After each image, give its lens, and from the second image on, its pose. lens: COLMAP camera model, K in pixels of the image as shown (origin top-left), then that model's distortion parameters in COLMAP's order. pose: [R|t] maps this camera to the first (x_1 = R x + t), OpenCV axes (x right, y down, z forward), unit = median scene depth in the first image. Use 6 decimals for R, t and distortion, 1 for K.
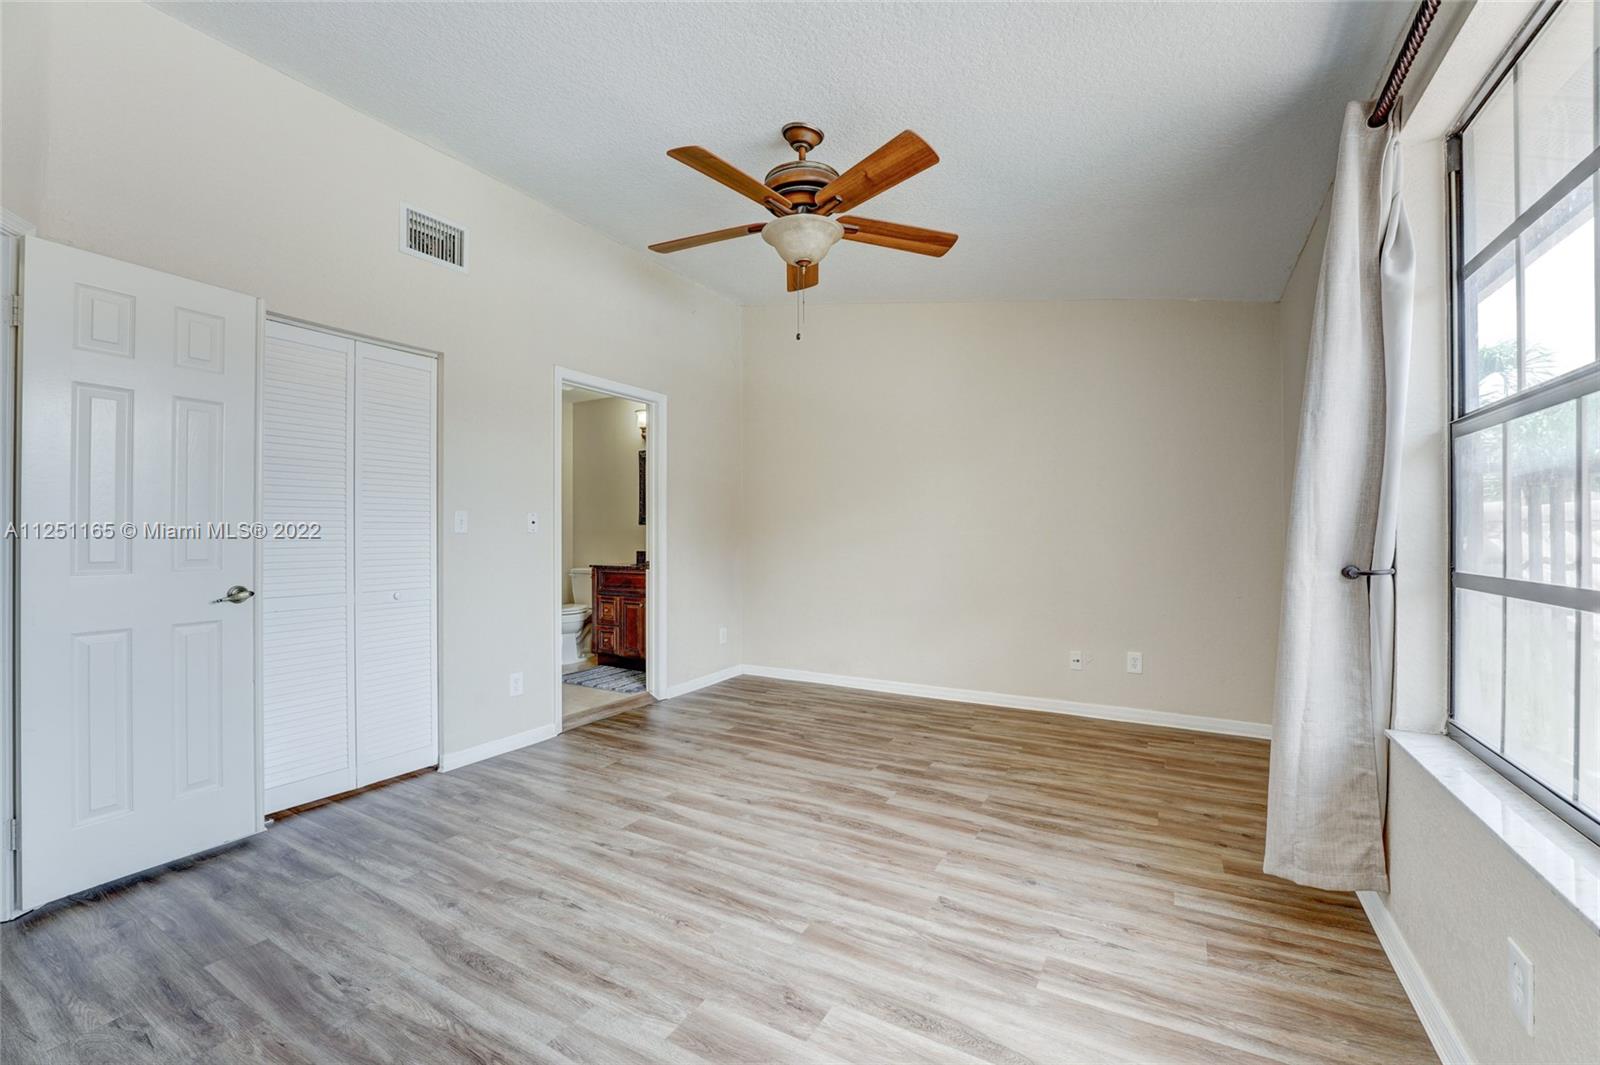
lens RADIAL K [[652.9, 0, 800.5], [0, 652.9, 532.8], [0, 0, 1]] dist [-0.024426, 0.000503]
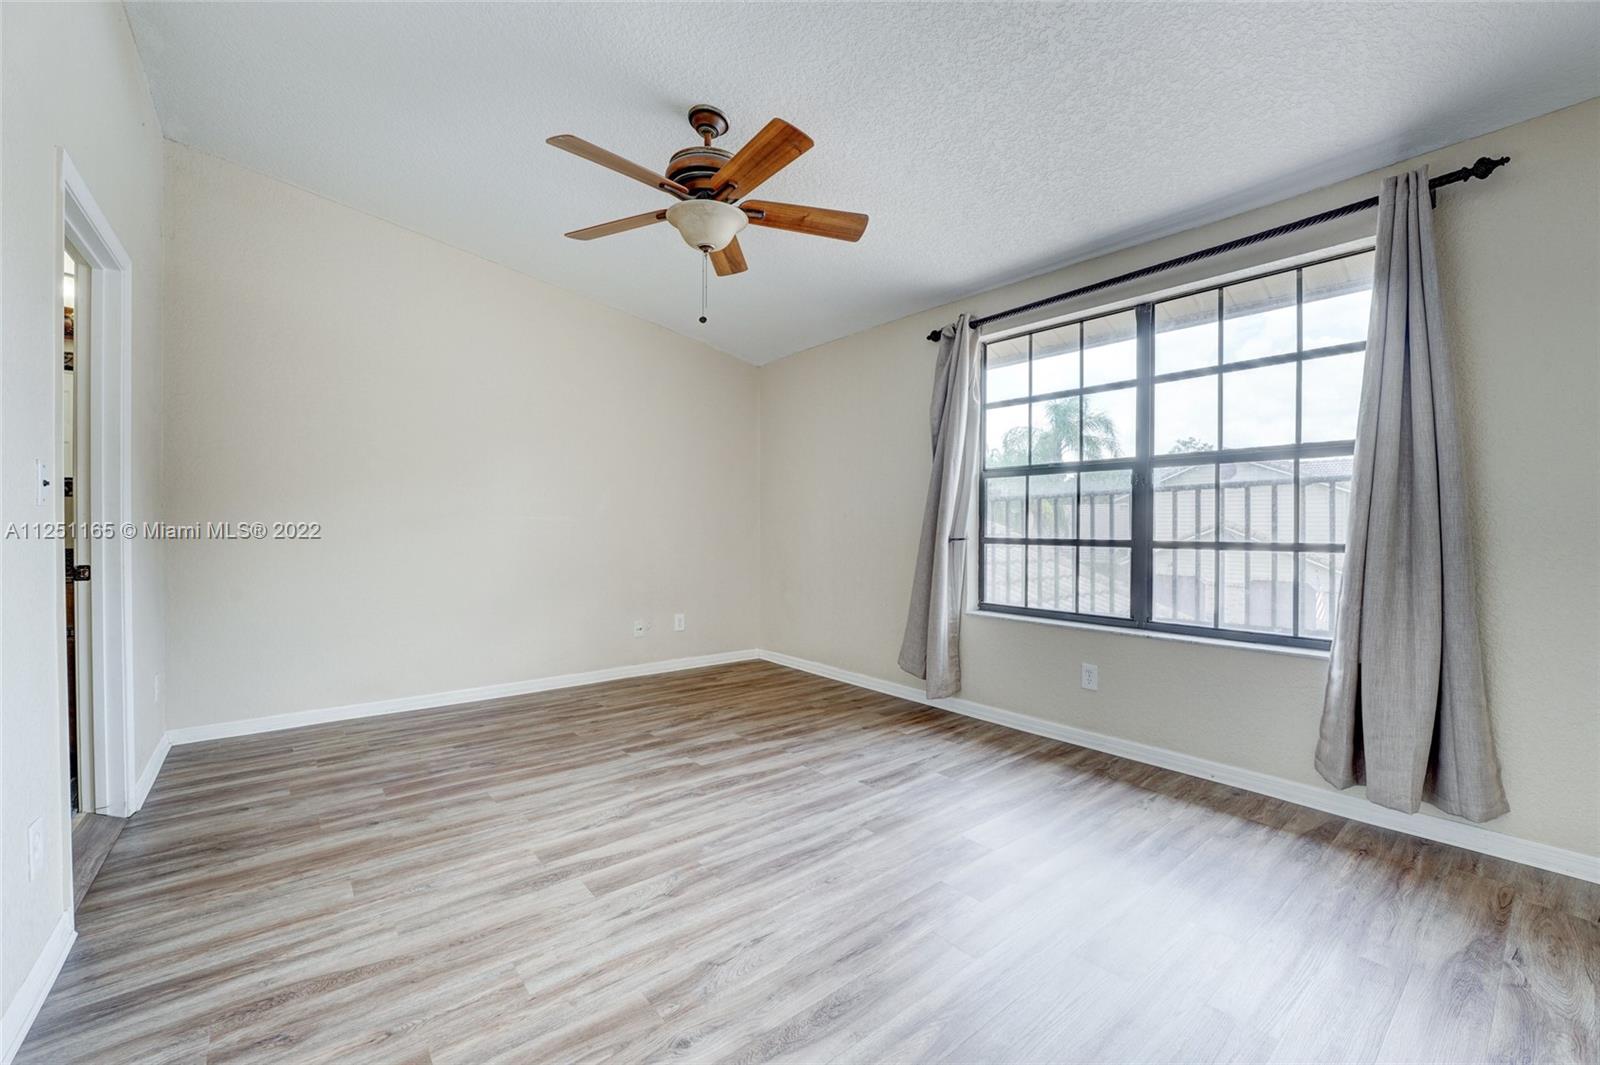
lens RADIAL K [[652.9, 0, 796.5], [0, 652.9, 534.3], [0, 0, 1]] dist [-0.024426, 0.000503]
pose [[0.362801, -0.010446, 0.931808, -0.832699], [-0.005556, 0.999895, 0.013372, 0.014736], [-0.931850, -0.010028, 0.362705, 0.469119]]
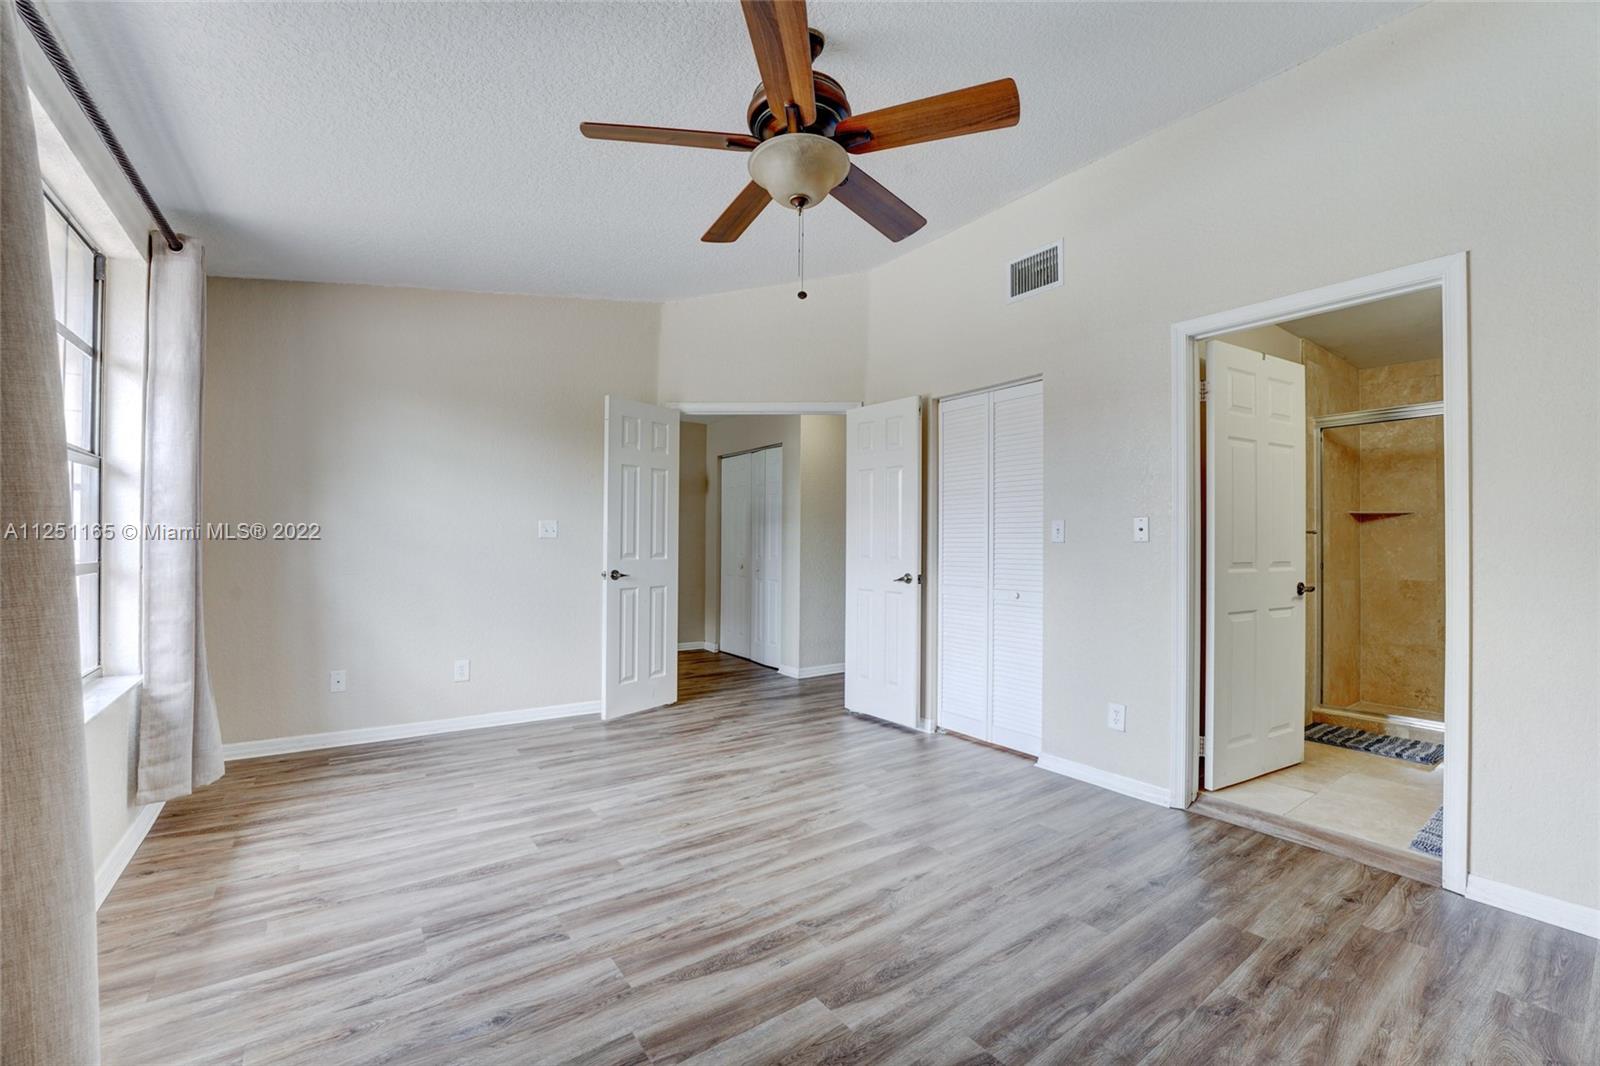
lens RADIAL K [[653.0, 0, 791.3], [0, 653.0, 532.4], [0, 0, 1]] dist [-0.028311, 0.000760]
pose [[-0.413681, -0.015967, -0.910282, 0.685260], [-0.005117, 0.999871, -0.015213, 0.004030], [0.910408, -0.001635, -0.413709, 1.239447]]
